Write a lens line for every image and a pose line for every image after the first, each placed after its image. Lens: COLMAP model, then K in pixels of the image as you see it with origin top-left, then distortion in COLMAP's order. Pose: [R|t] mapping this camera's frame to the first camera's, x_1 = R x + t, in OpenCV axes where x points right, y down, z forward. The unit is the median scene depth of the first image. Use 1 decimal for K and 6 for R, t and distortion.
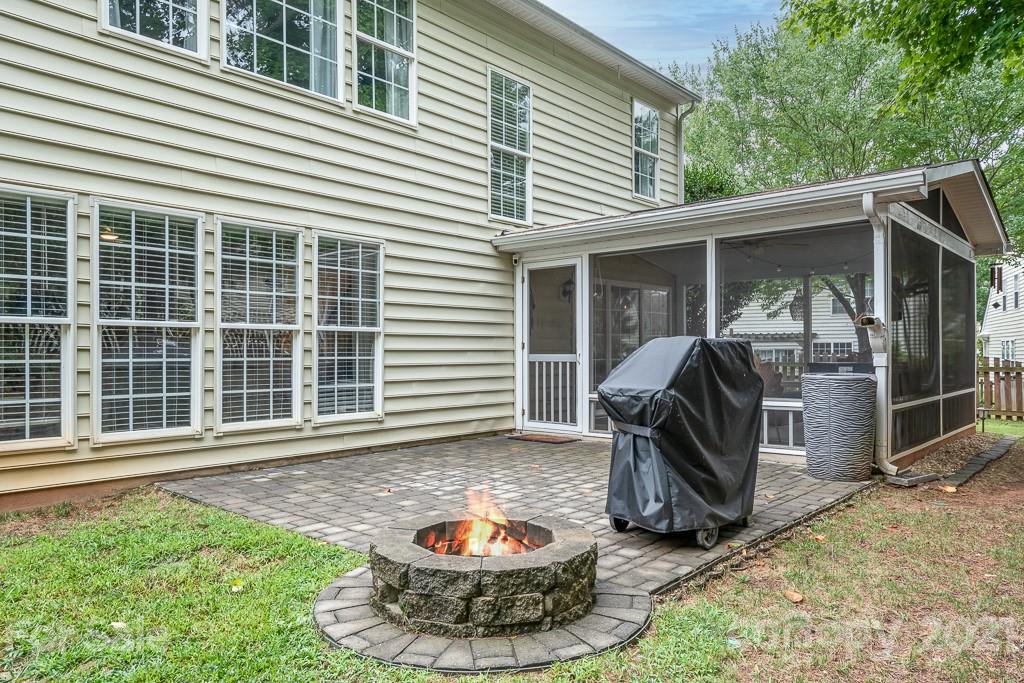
lens RADIAL K [[711.7, 0, 512.0], [0, 711.7, 341.5], [0, 0, 1]] dist [-0.001020, -0.000405]
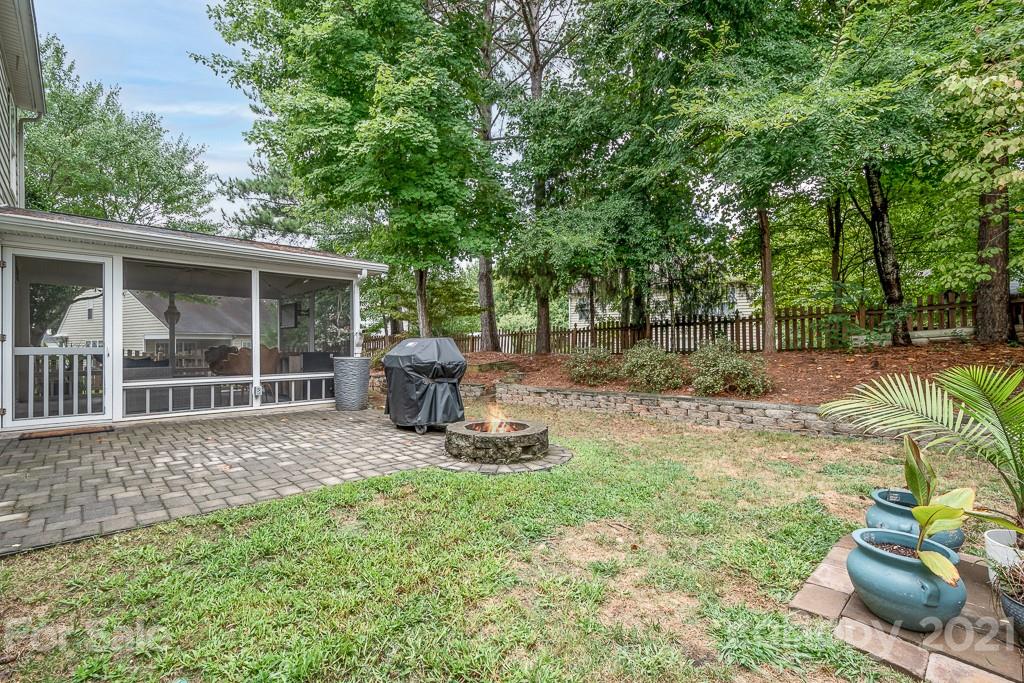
lens RADIAL K [[506.0, 0, 512.0], [0, 506.0, 341.5], [0, 0, 1]] dist [-0.000389, -0.000283]
pose [[0.027931, 0.020480, 0.999400, -0.817909], [-0.013622, 0.999705, -0.020106, 0.020207], [-0.999517, -0.013052, 0.028202, 0.462850]]
